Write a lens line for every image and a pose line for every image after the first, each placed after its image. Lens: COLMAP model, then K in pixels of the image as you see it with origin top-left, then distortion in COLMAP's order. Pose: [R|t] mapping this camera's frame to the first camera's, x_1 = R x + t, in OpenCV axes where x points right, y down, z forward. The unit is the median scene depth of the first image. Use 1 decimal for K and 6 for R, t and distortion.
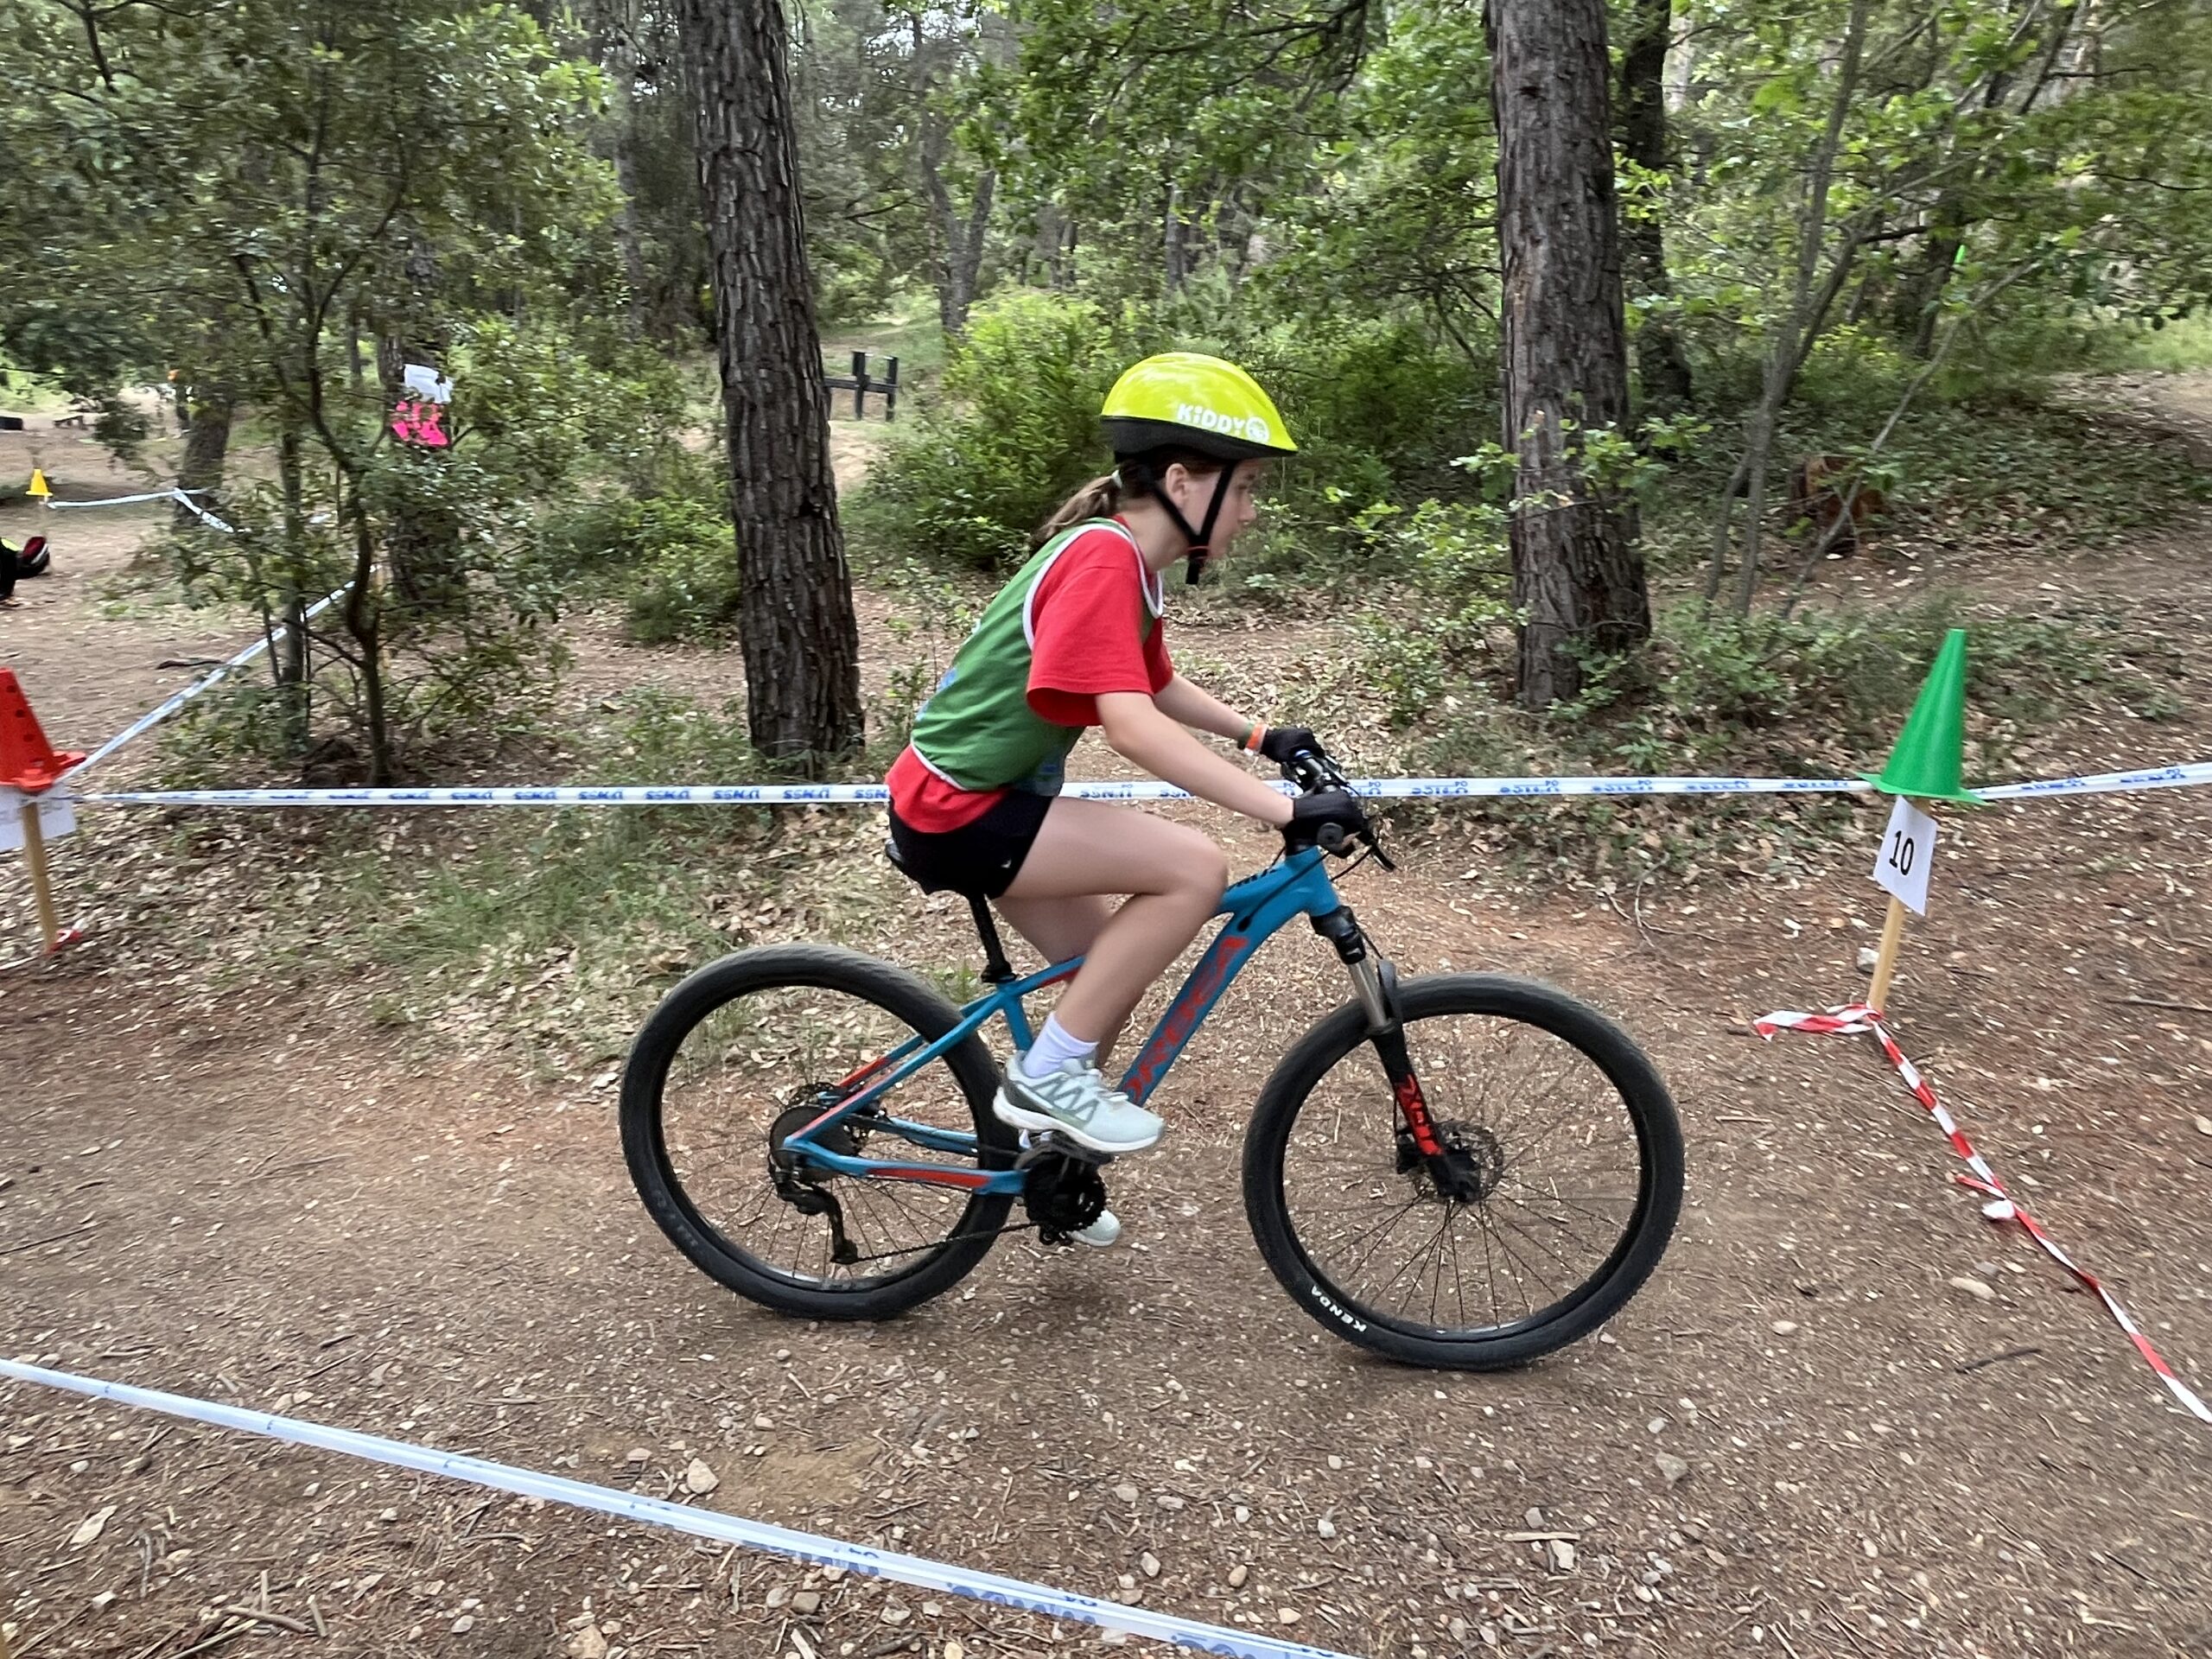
lens RADIAL K [[1306.3, 0, 1102.0], [0, 1306.3, 832.6], [0, 0, 1]] dist [-0.001176, 0.001369]
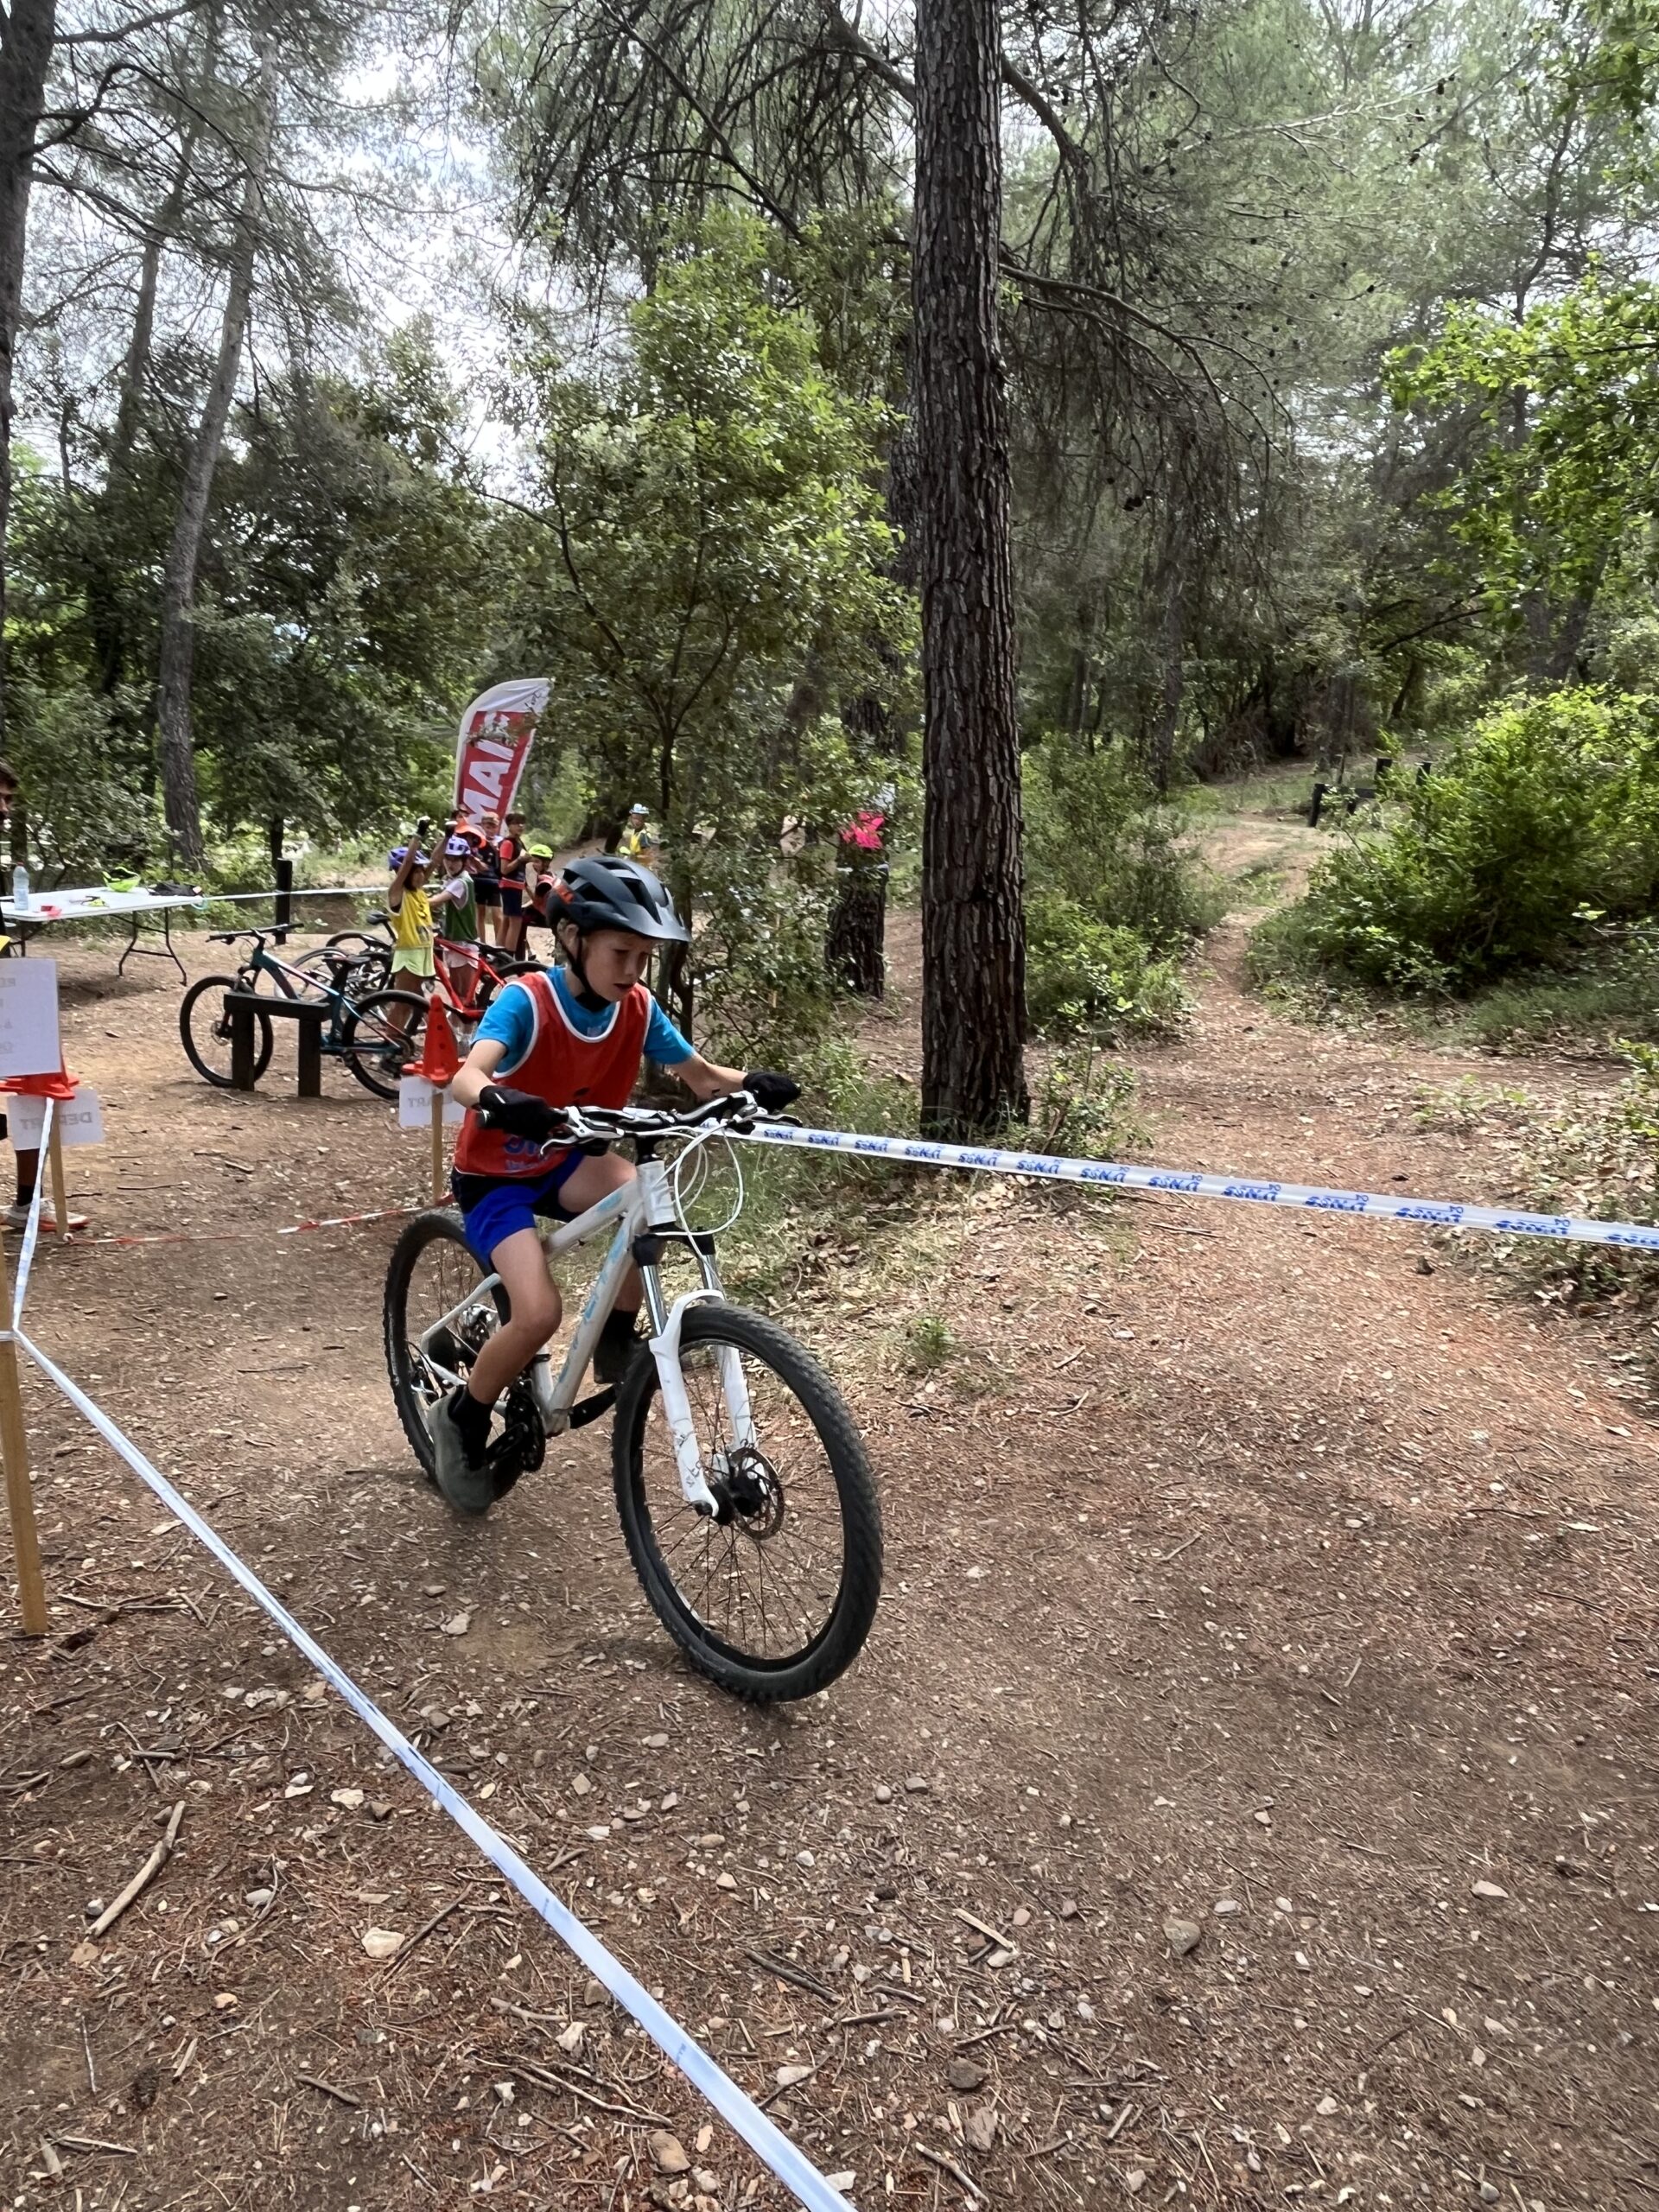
lens RADIAL K [[1412.9, 0, 844.6], [0, 1412.9, 1113.7], [0, 0, 1]] dist [0.003812, -0.003939]
pose [[0.827194, 0.105744, -0.551877, 0.378757], [-0.167044, 0.984009, -0.061835, 0.020821], [0.536513, 0.143337, 0.831630, 0.004777]]
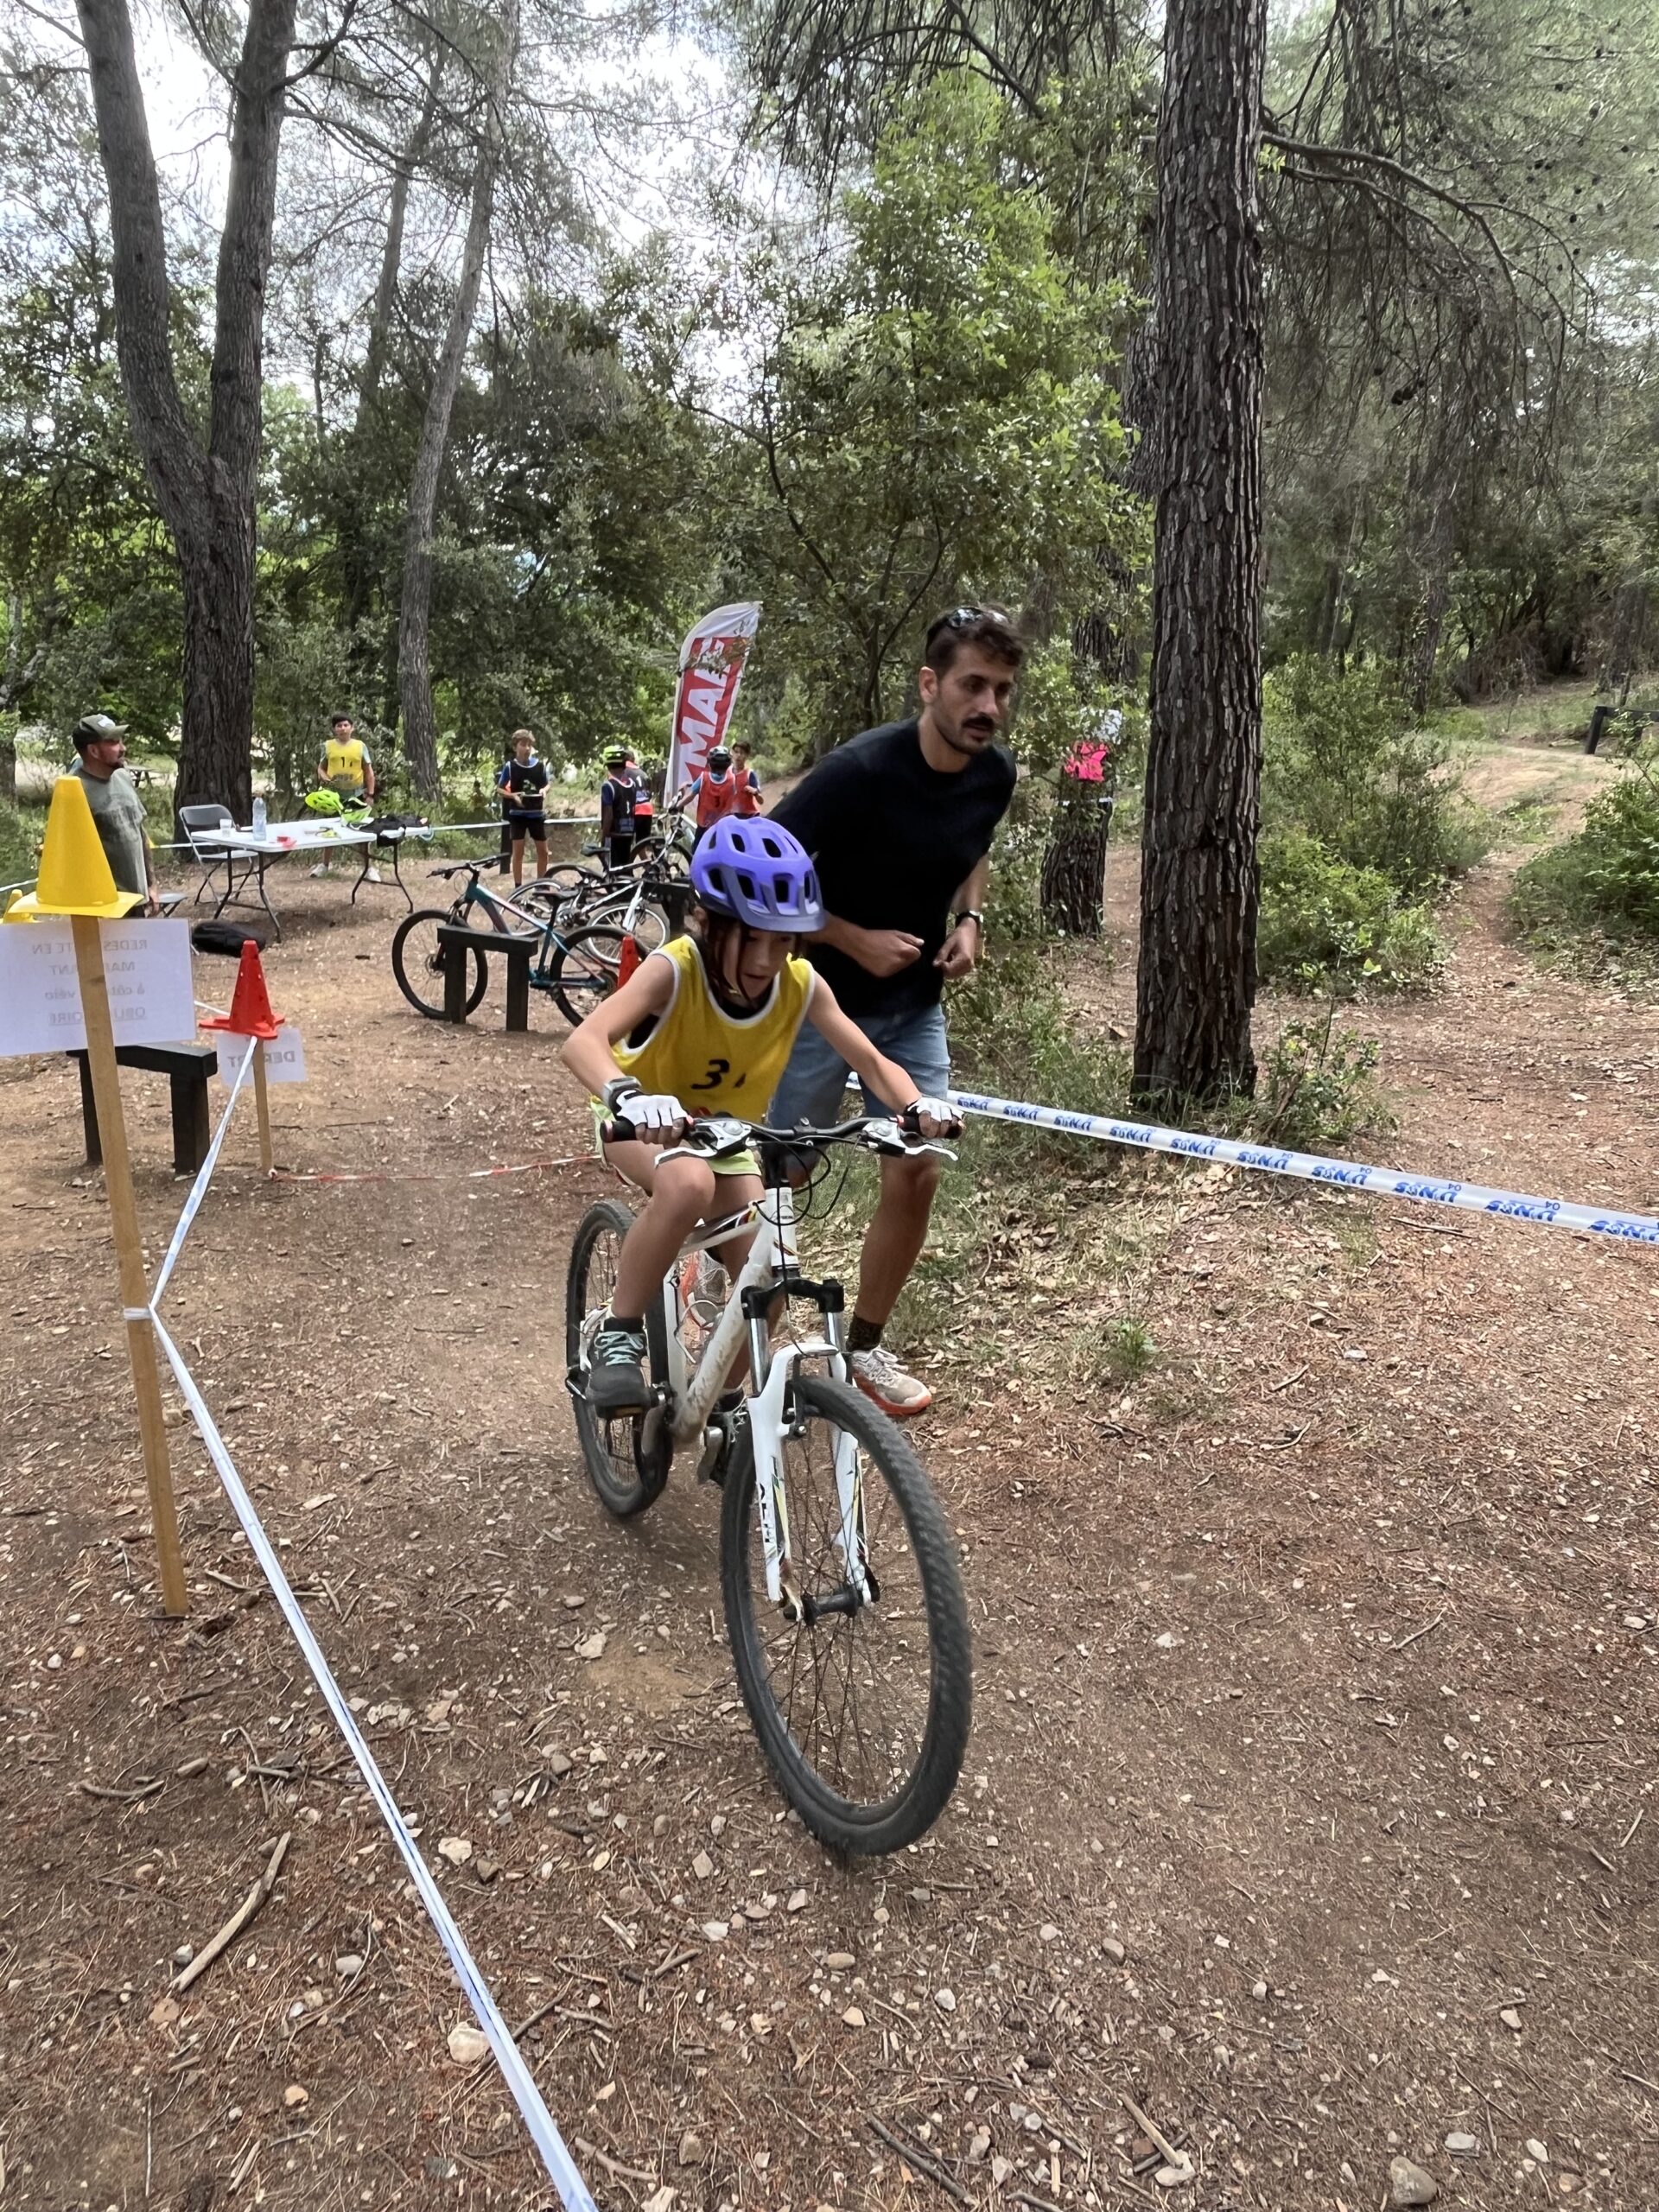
lens RADIAL K [[1412.9, 0, 850.0], [0, 1412.9, 1110.3], [0, 0, 1]] dist [0.003812, -0.003939]
pose [[0.732166, 0.159505, -0.662186, 0.334304], [-0.201859, 0.979332, 0.012706, -0.016147], [0.650527, 0.124365, 0.749232, 0.085583]]
